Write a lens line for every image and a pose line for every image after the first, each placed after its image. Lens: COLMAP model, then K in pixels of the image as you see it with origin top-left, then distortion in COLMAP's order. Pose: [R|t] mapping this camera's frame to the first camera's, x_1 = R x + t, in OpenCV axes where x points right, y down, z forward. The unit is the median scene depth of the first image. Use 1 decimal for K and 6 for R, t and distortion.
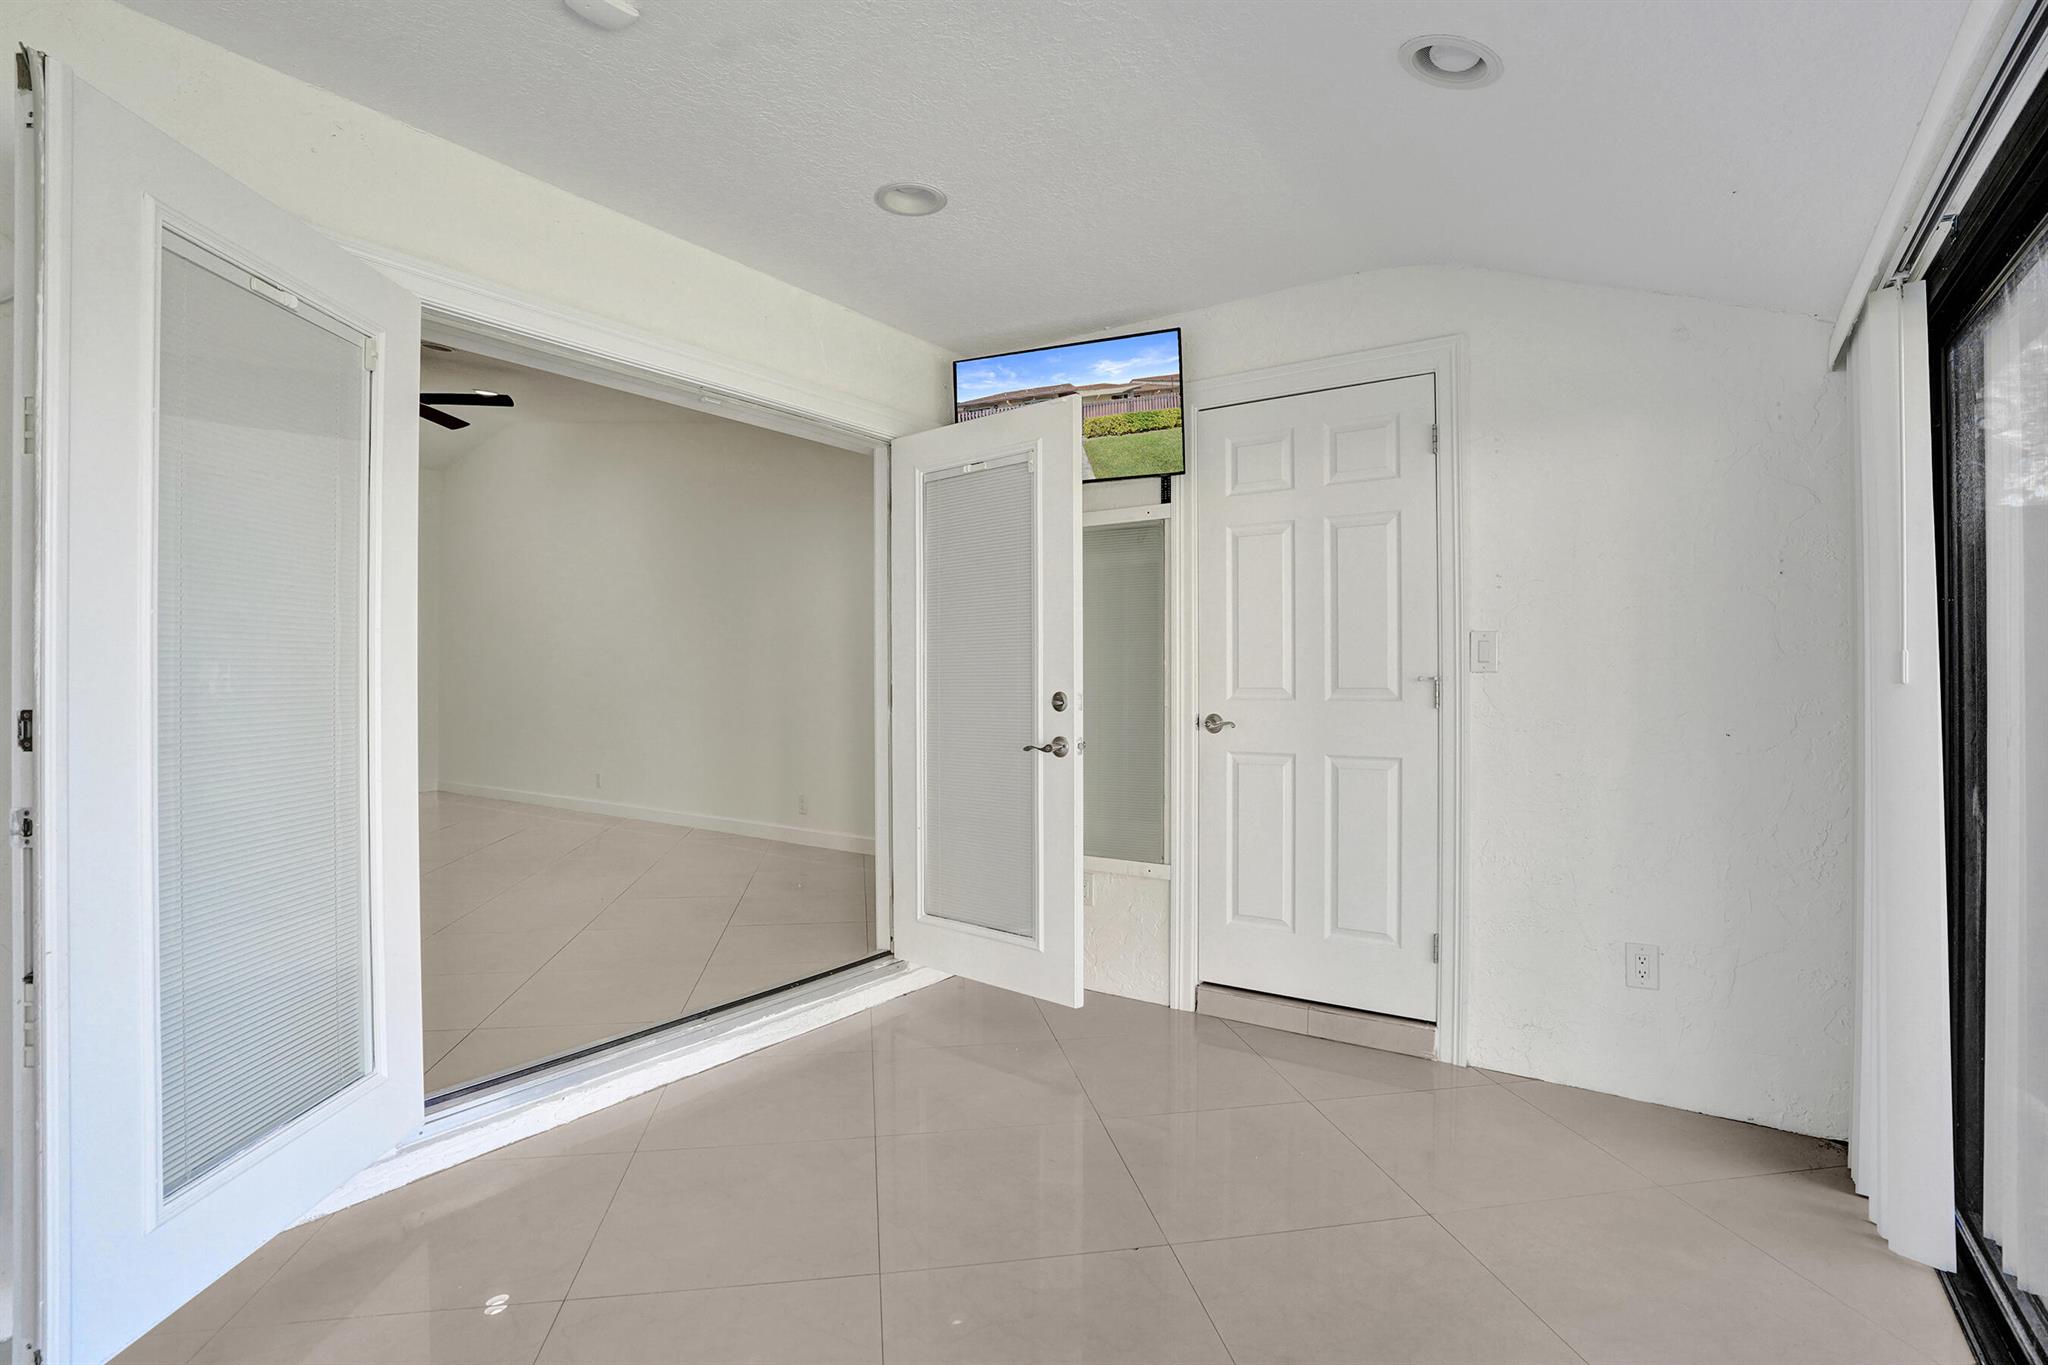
lens RADIAL K [[970.9, 0, 971.9], [0, 970.9, 685.7], [0, 0, 1]] dist [-0.078889, 0.024013]
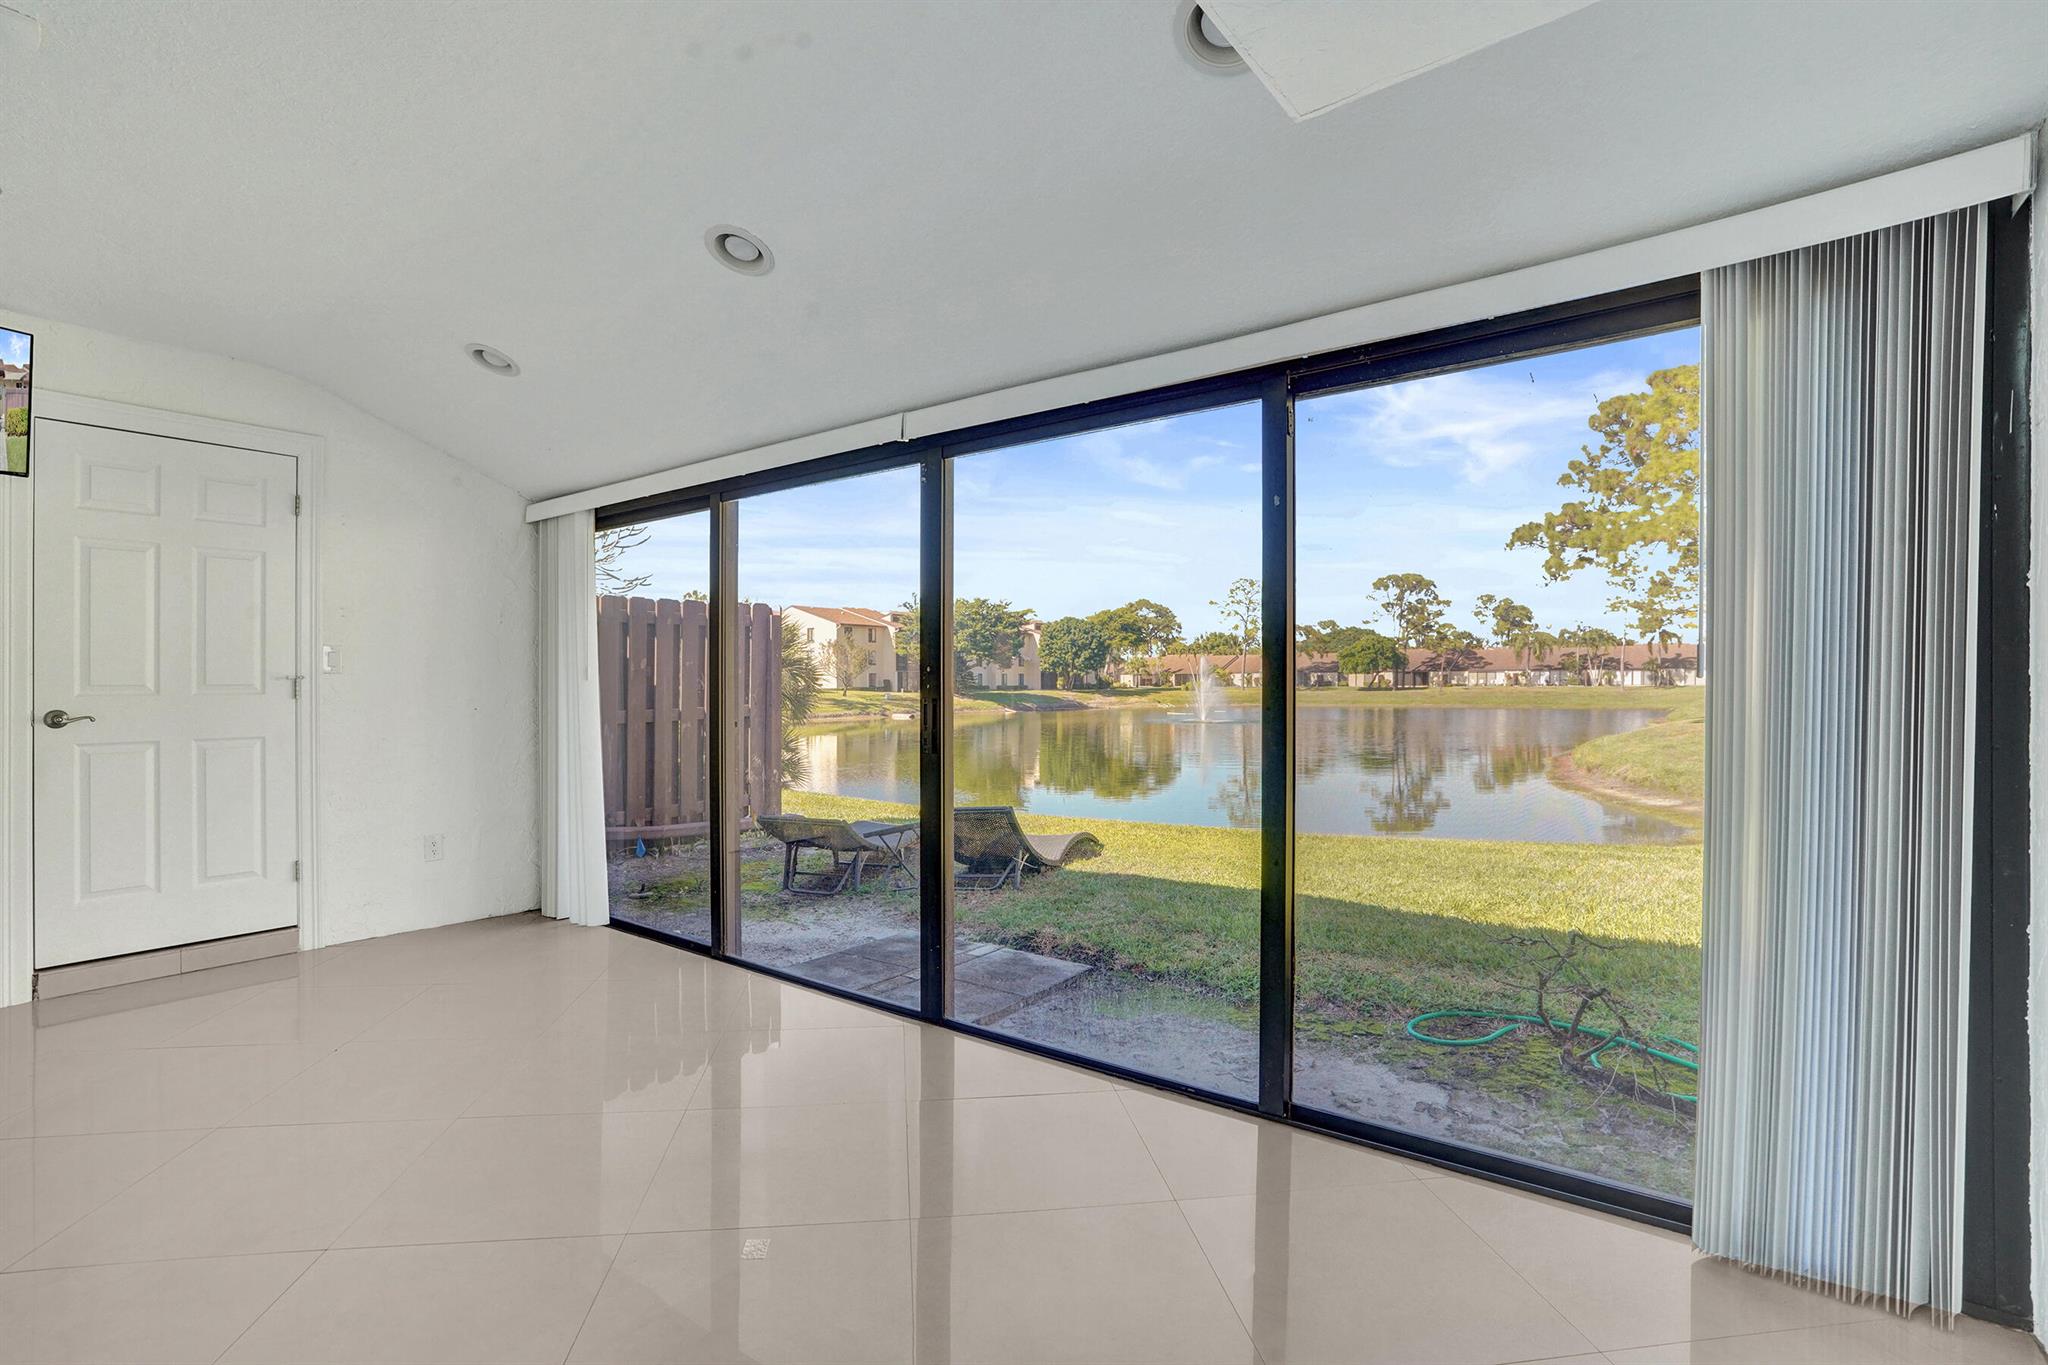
lens RADIAL K [[990.3, 0, 1017.8], [0, 990.3, 660.1], [0, 0, 1]] dist [-0.000356, -0.000151]
pose [[0.029082, 0.013311, 0.999488, -0.845197], [-0.006165, 0.999895, -0.013137, -0.018838], [-0.999558, -0.005780, 0.029161, -0.090491]]
